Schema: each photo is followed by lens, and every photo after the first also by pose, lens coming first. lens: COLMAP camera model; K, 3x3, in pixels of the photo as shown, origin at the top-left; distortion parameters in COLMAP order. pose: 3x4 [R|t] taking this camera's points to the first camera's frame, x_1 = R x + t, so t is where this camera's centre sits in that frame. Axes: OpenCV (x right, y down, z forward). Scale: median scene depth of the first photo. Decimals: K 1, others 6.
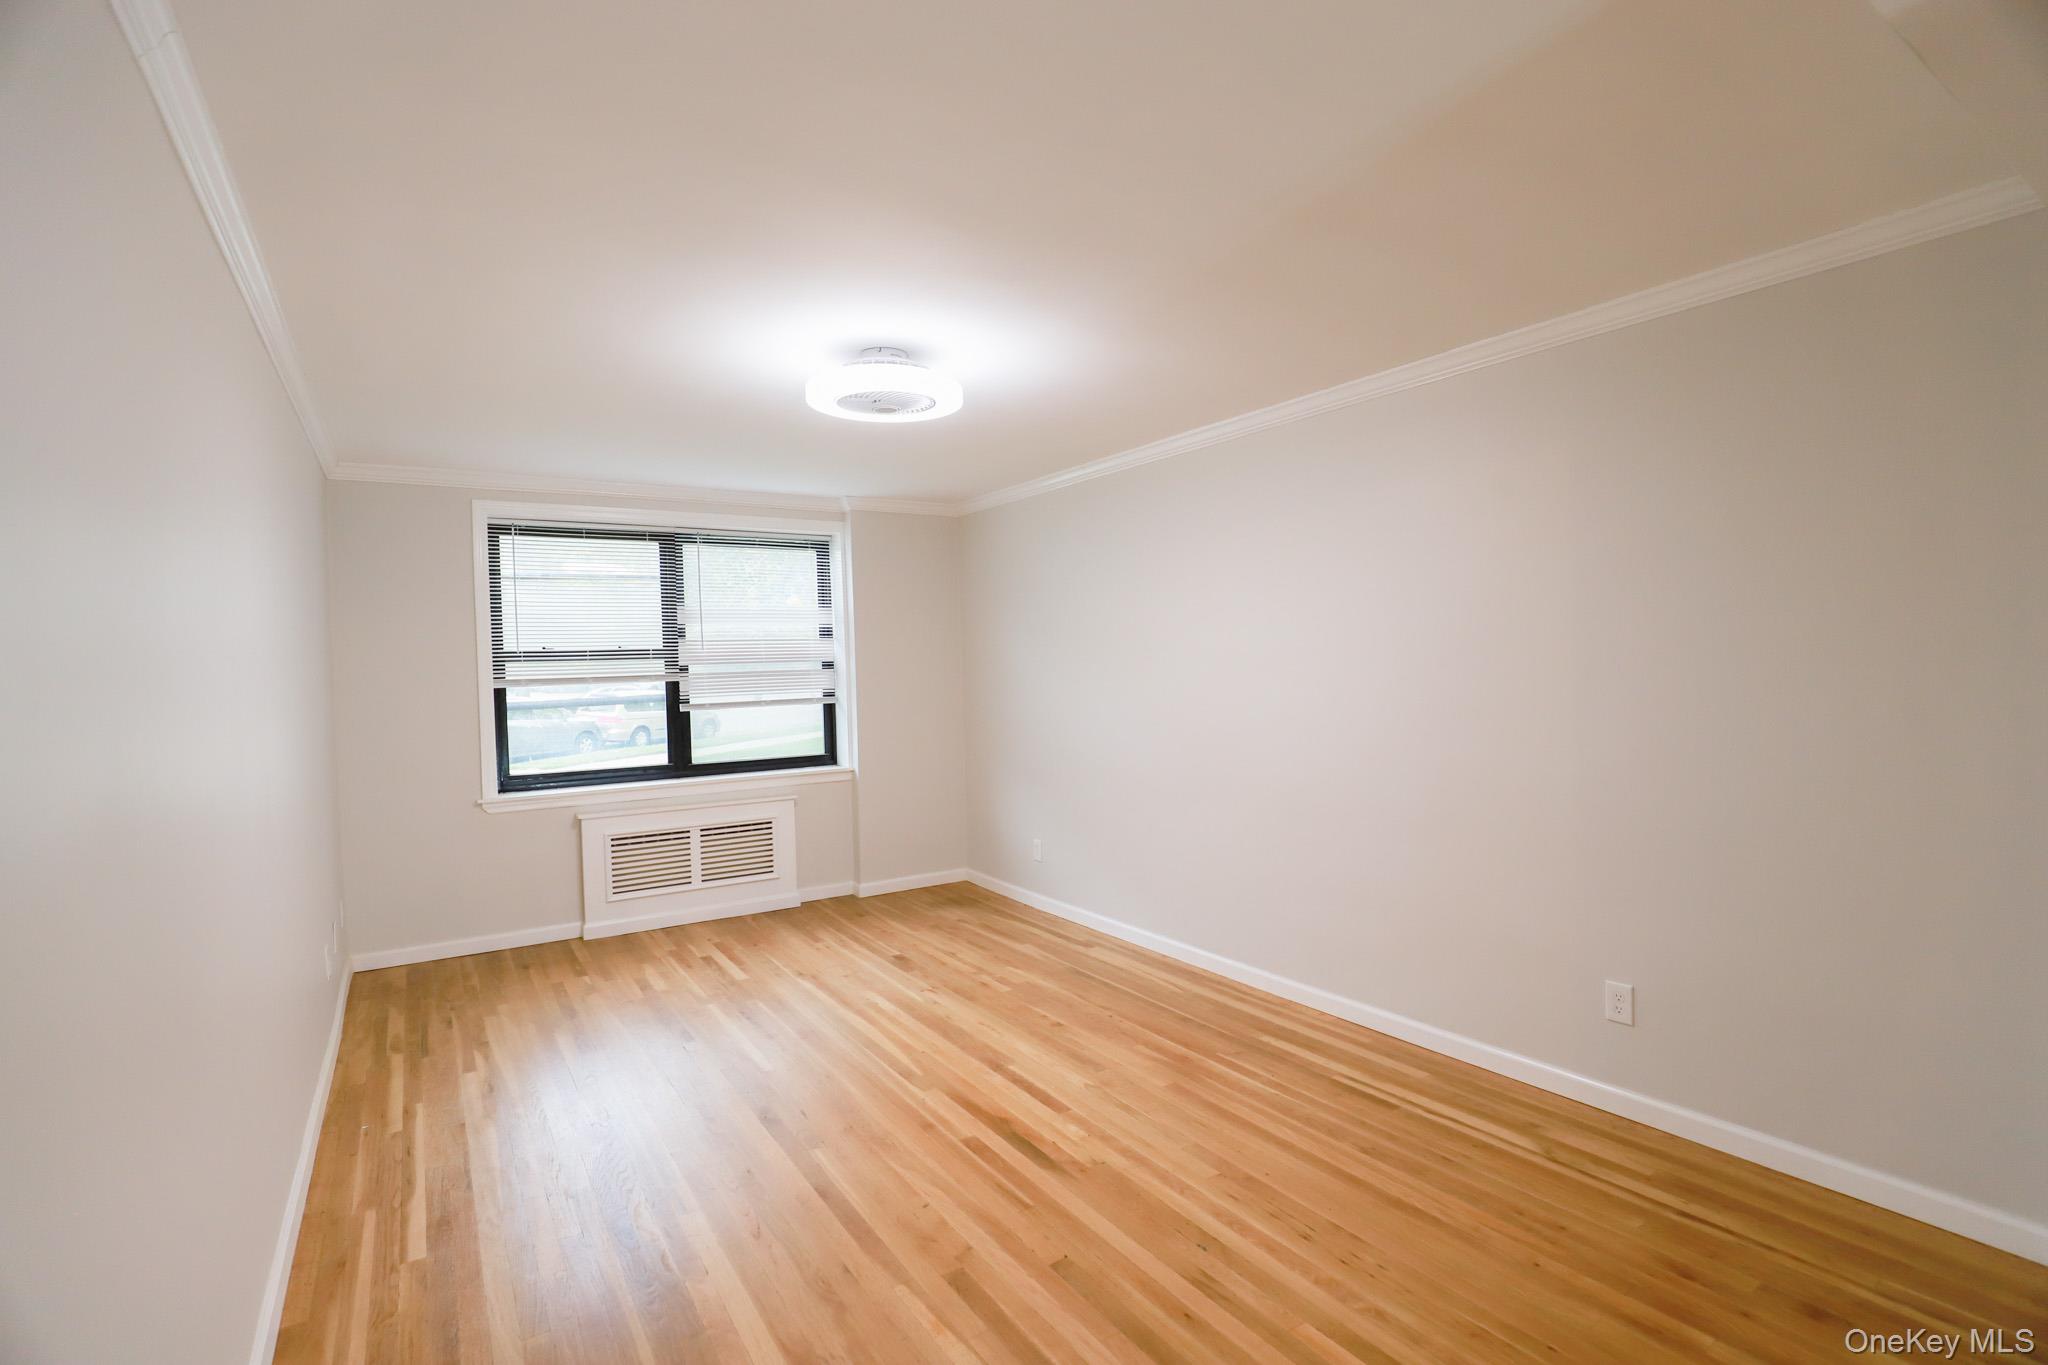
lens RADIAL K [[932.9, 0, 1030.9], [0, 932.9, 692.0], [0, 0, 1]] dist [-0.035512, 0.005092]
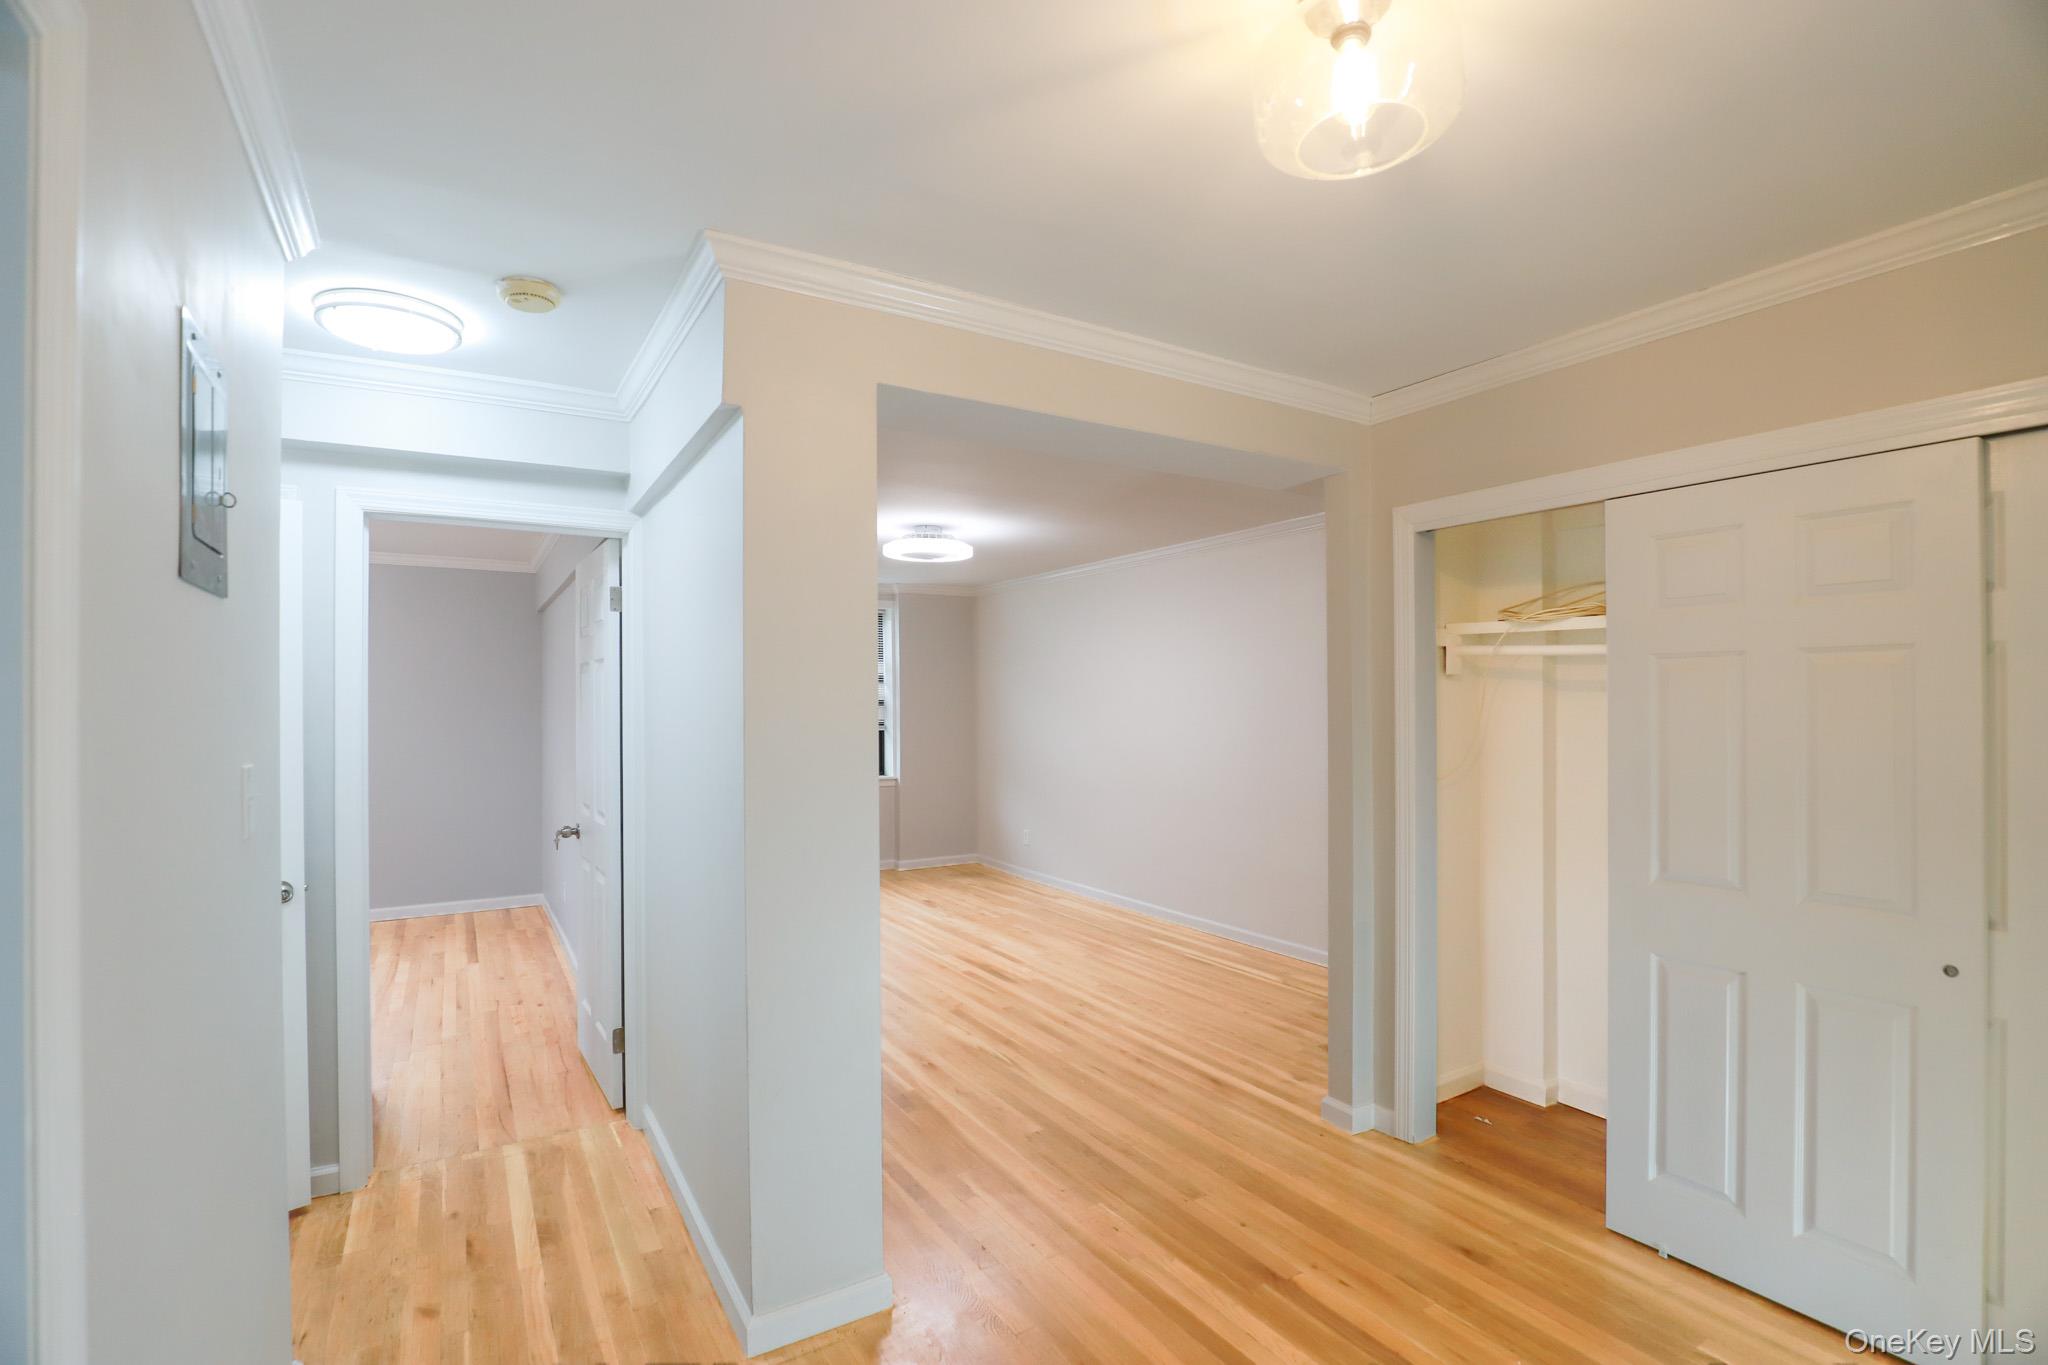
lens RADIAL K [[908.8, 0, 1031.8], [0, 908.8, 688.5], [0, 0, 1]] dist [-0.032453, 0.000017]
pose [[0.999514, 0.016411, -0.026522, 0.060743], [-0.017575, 0.998864, -0.044285, 0.007818], [0.025765, 0.044730, 0.998667, -0.478082]]
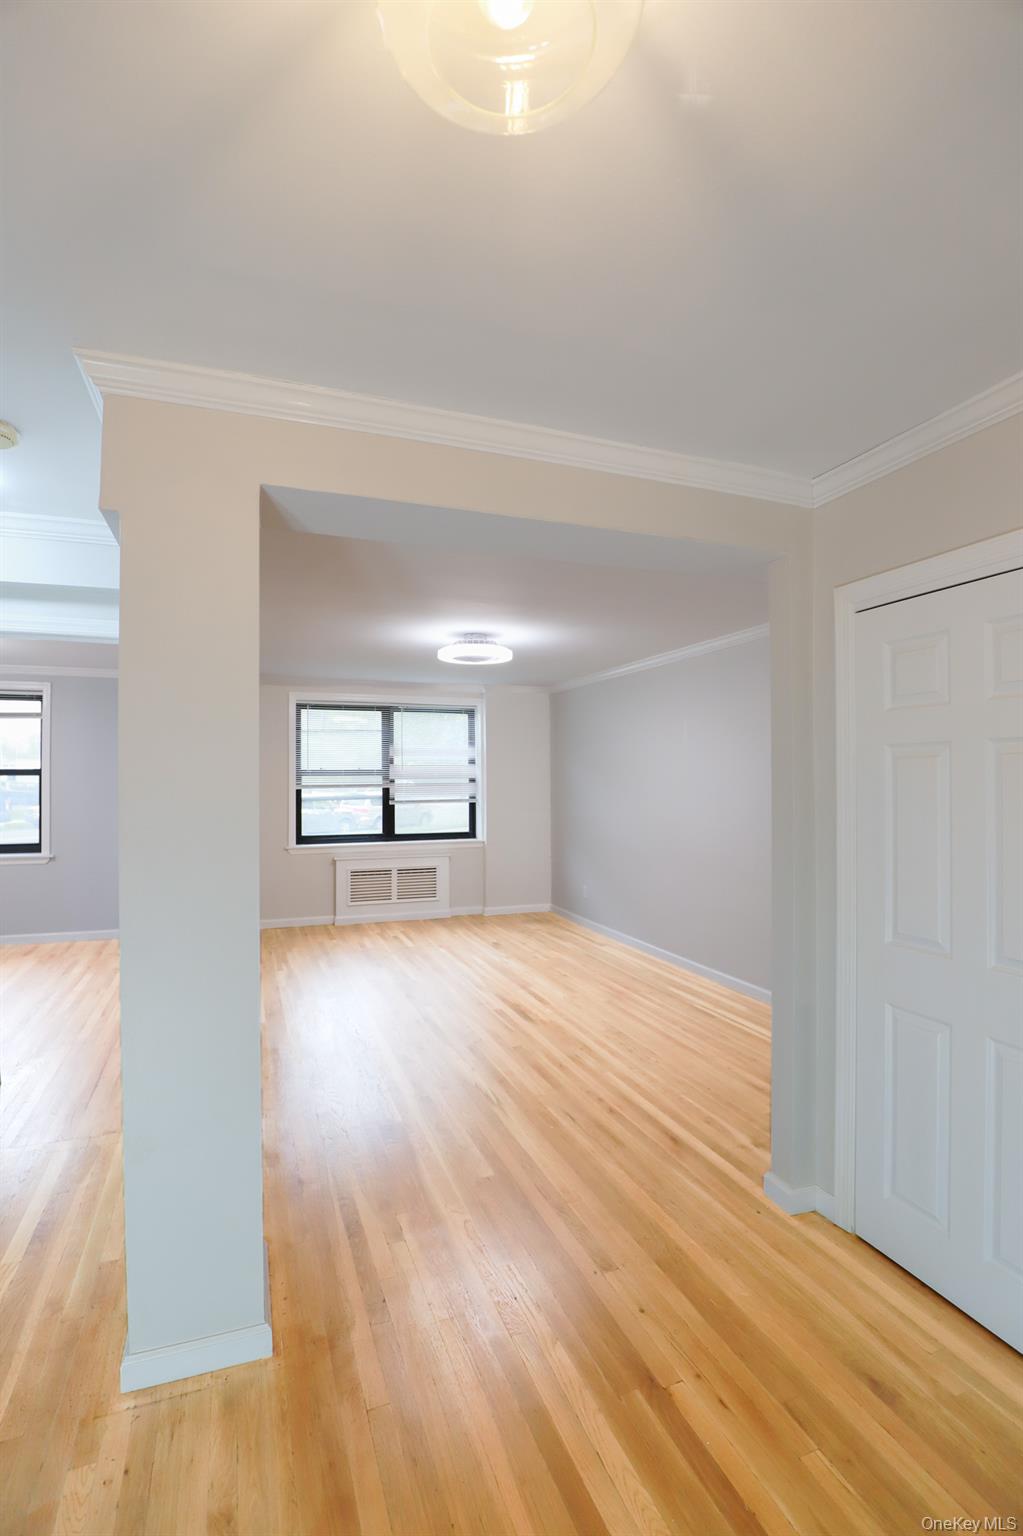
lens RADIAL K [[699.7, 0, 511.5], [0, 699.7, 768.0], [0, 0, 1]] dist [-0.035512, 0.005092]
pose [[0.976143, 0.016900, -0.216471, 0.185833], [-0.026182, 0.998853, -0.040083, -0.002299], [0.215546, 0.044795, 0.975466, -0.353040]]
